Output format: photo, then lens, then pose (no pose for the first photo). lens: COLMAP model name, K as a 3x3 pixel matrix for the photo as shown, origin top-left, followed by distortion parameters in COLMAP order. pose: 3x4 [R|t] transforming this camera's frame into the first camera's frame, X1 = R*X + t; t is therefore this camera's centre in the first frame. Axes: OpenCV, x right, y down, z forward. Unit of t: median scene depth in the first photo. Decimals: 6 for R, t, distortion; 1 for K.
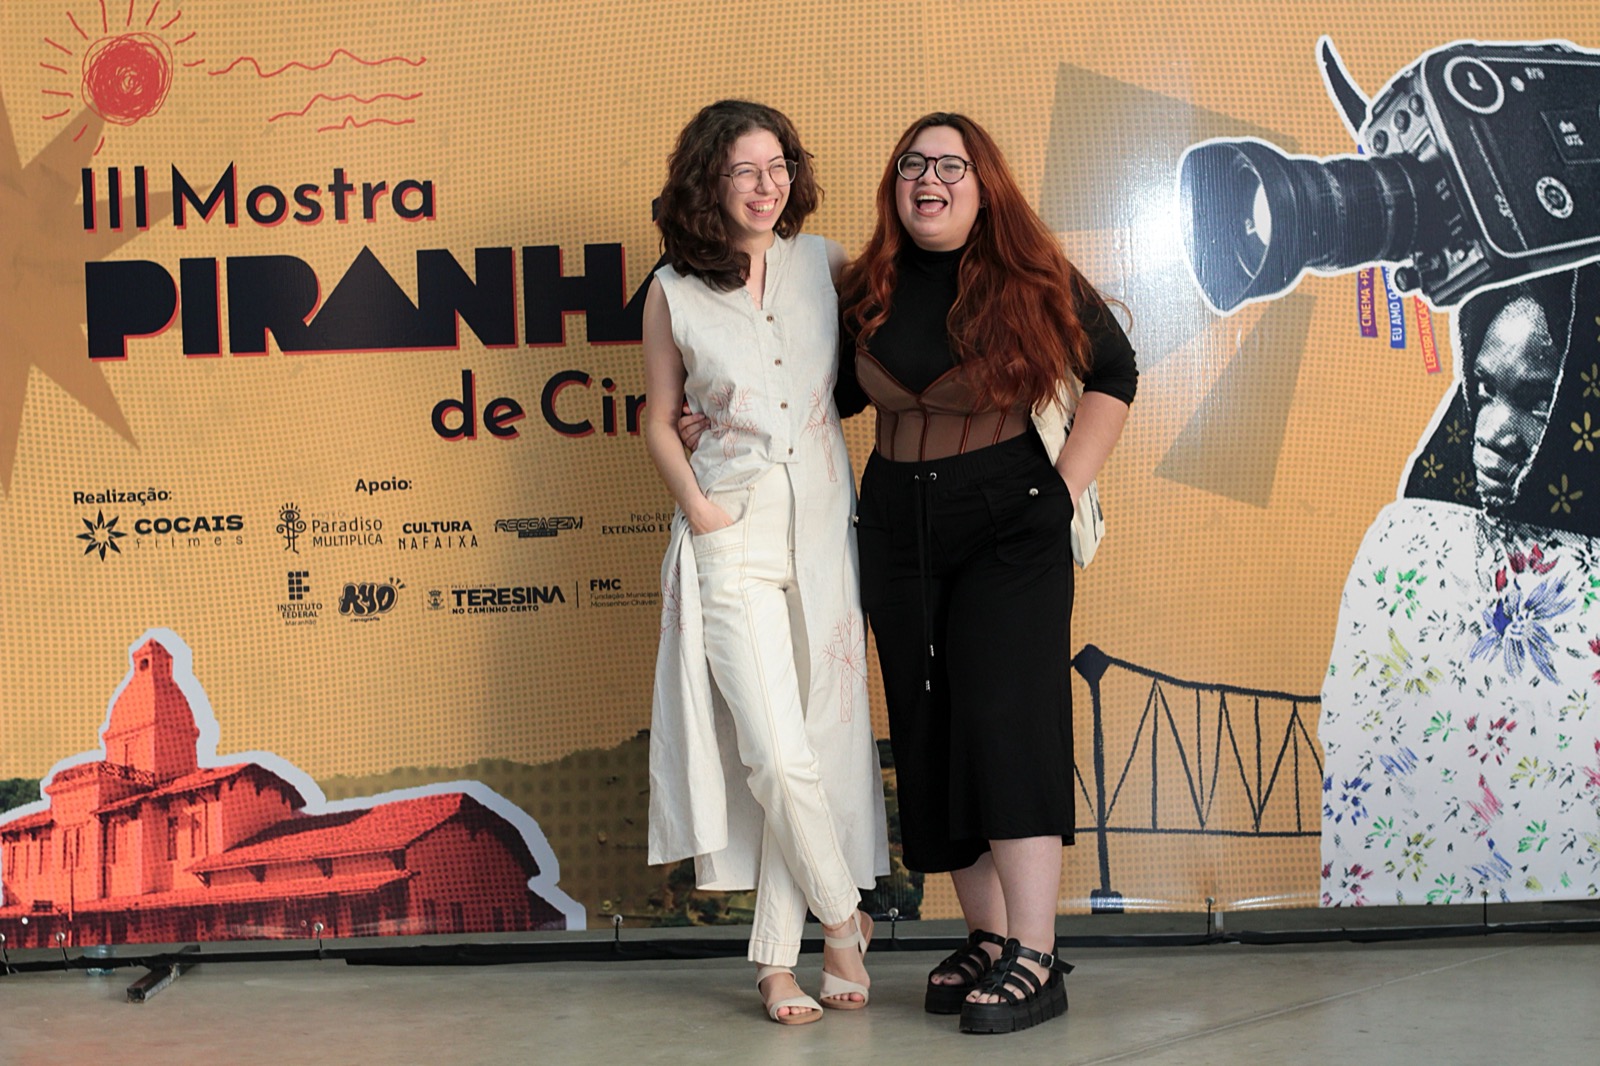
lens RADIAL K [[3706.1, 0, 803.2], [0, 3706.1, 538.4], [0, 0, 1]] dist [-0.098374, 0.000000]
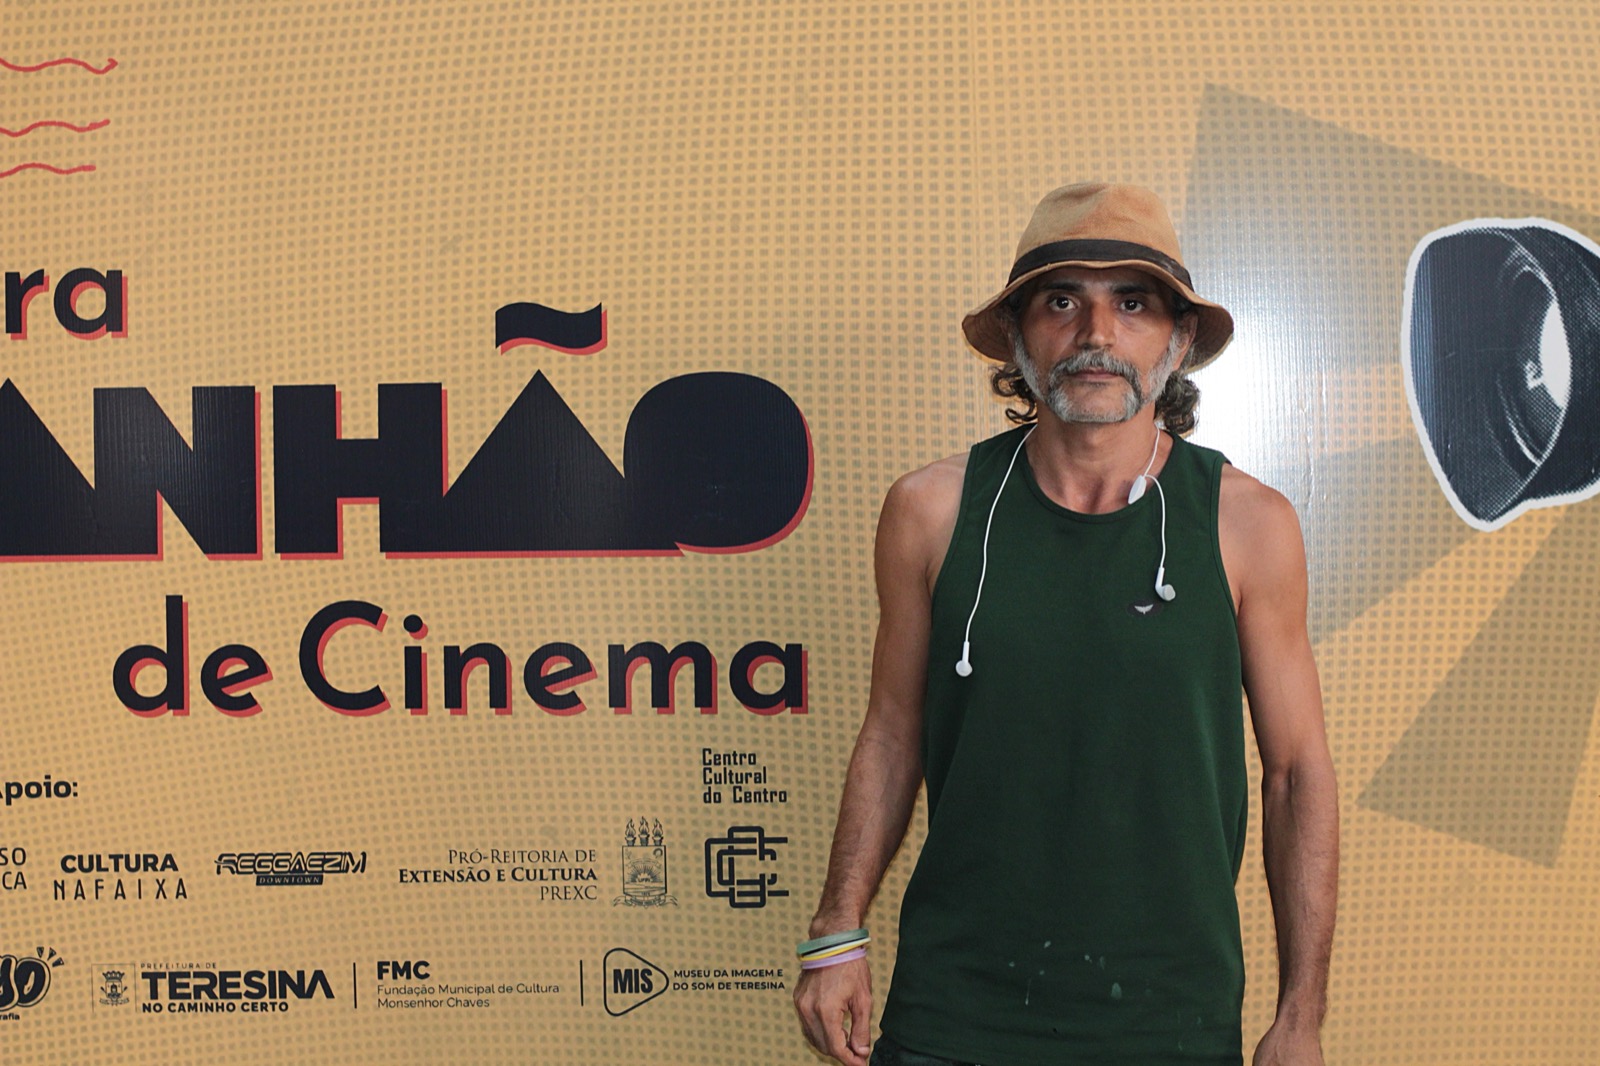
lens RADIAL K [[3706.1, 0, 792.7], [0, 3706.1, 535.2], [0, 0, 1]] dist [-0.098374, 0.000000]
pose [[0.999737, 0.019820, -0.011536, 0.013177], [-0.020303, 0.998853, -0.043373, -0.032199], [0.010664, 0.043595, 0.998992, 0.426138]]
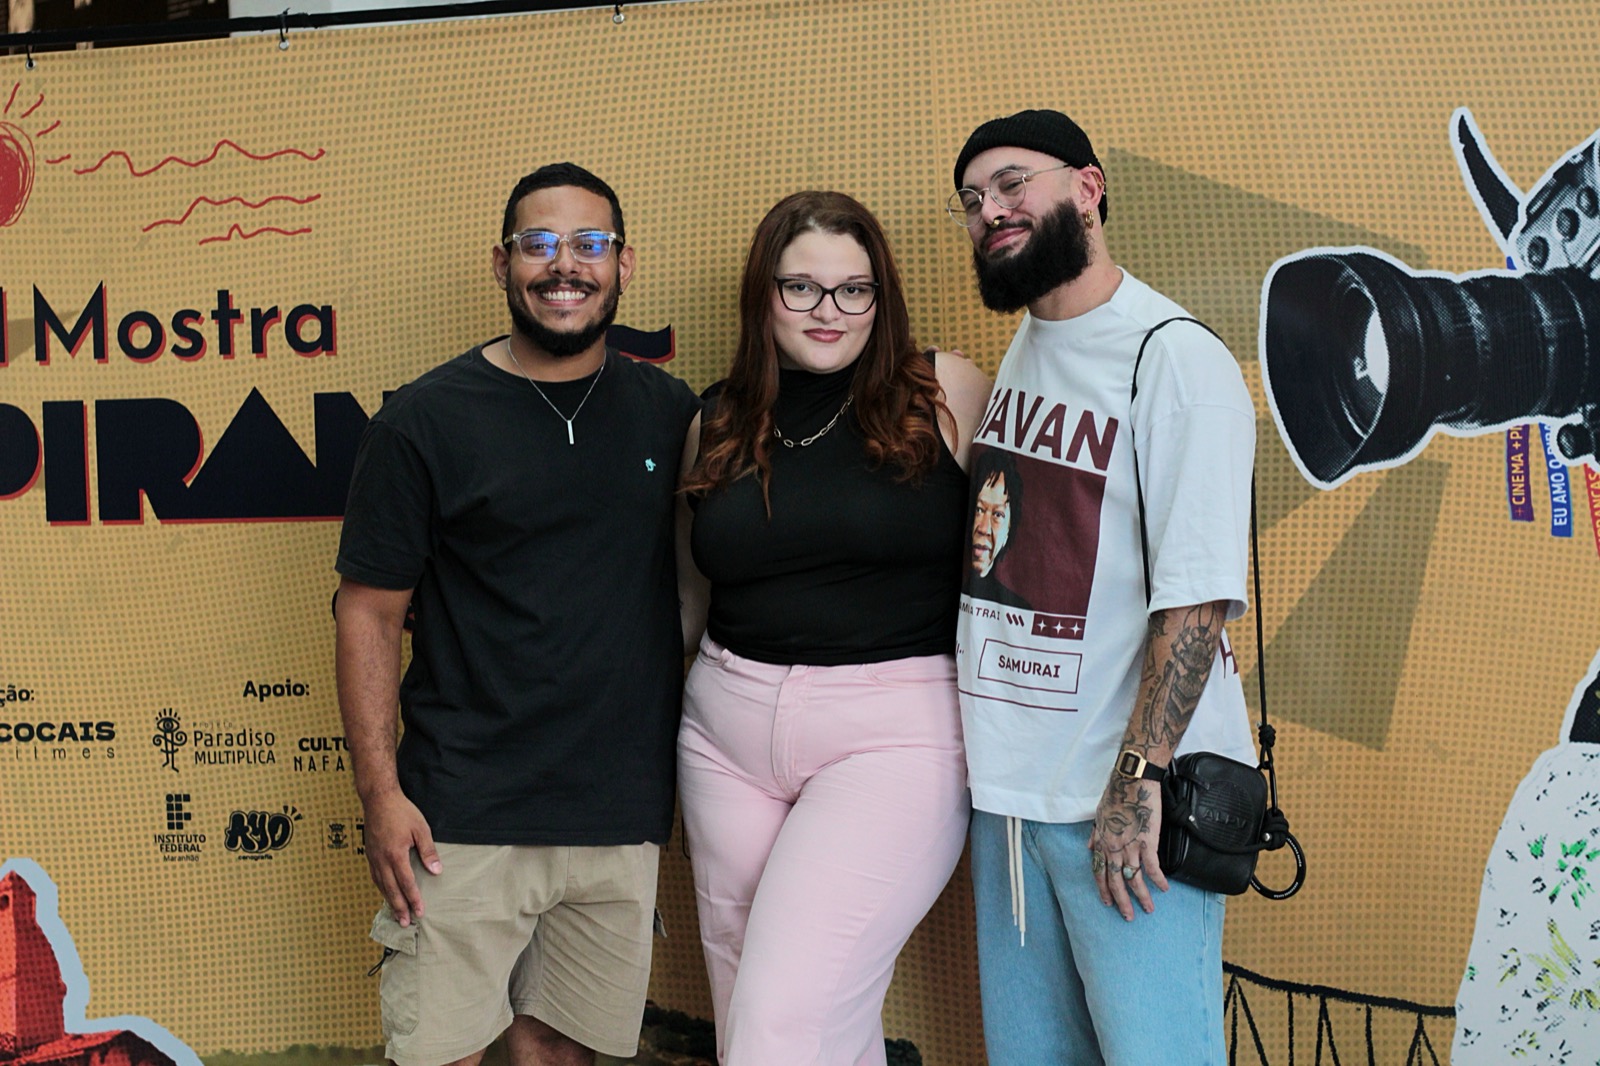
lens RADIAL K [[3706.1, 0, 798.0], [0, 3706.1, 534.9], [0, 0, 1]] dist [-0.098374, 0.000000]
pose [[0.975694, 0.011795, -0.218820, 0.171750], [-0.014595, 0.999831, -0.011181, -0.041027], [0.218651, 0.014103, 0.975701, 0.256668]]
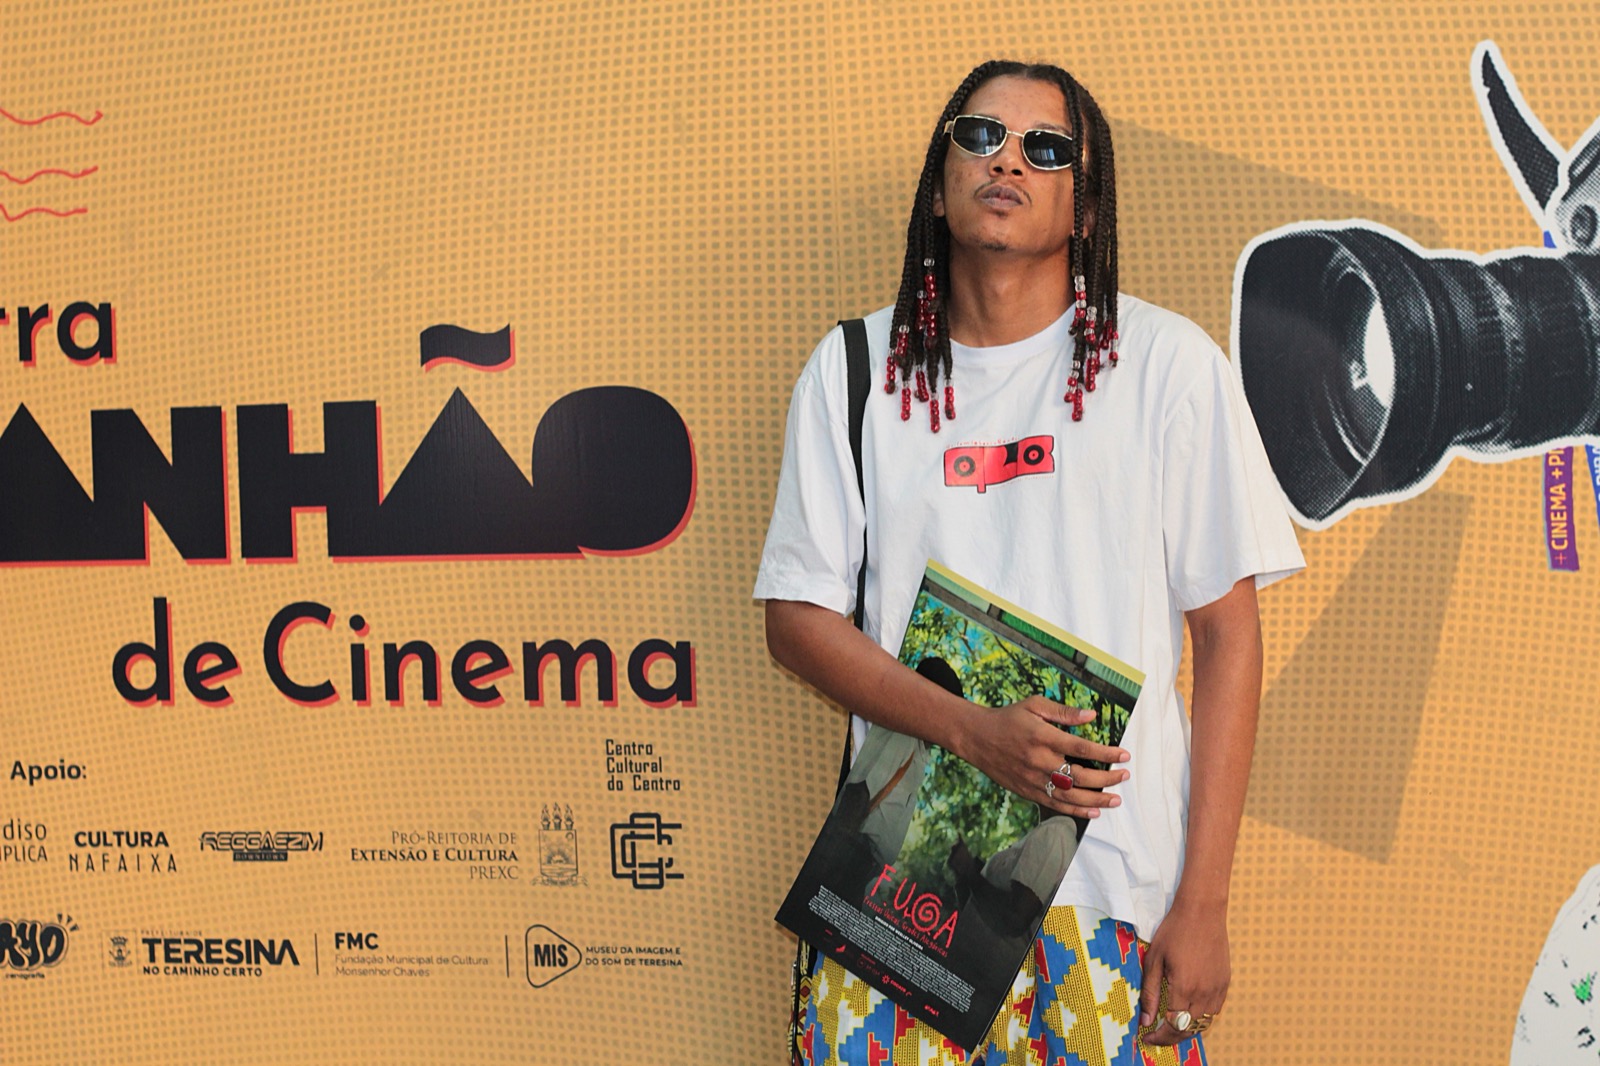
lens RADIAL K [[3706.1, 0, 803.7], [0, 3706.1, 536.3], [0, 0, 1]] dist [-0.098374, 0.000000]
pose [[0.963507, 0.011281, -0.267444, 0.190597], [-0.017153, 0.999660, -0.019628, -0.046066], [0.267131, 0.023500, 0.963374, 0.419309]]
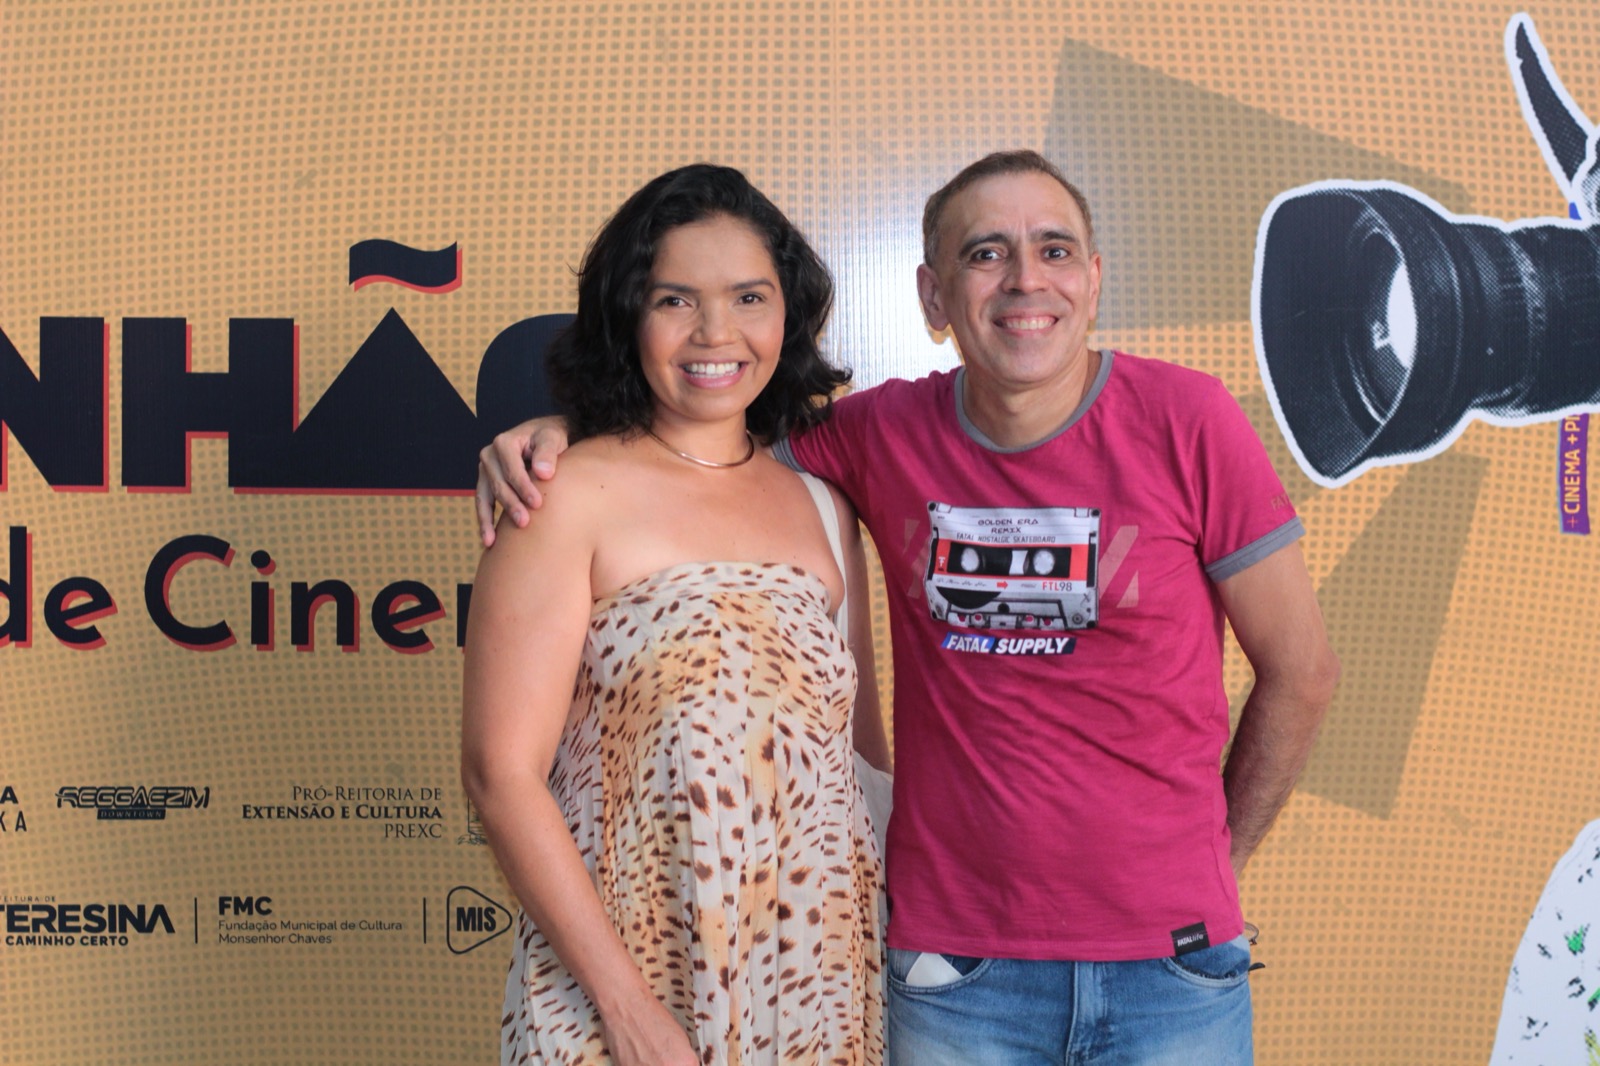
lens RADIAL K [[3706.1, 0, 792.5], [0, 3706.1, 526.8], [0, 0, 1]] dist [-0.098374, 0.000000]
pose [[0.997193, 0.037543, 0.064779, -0.007755], [-0.036473, 0.999179, -0.017611, -0.040338], [-0.065387, 0.015198, 0.997744, 0.423796]]
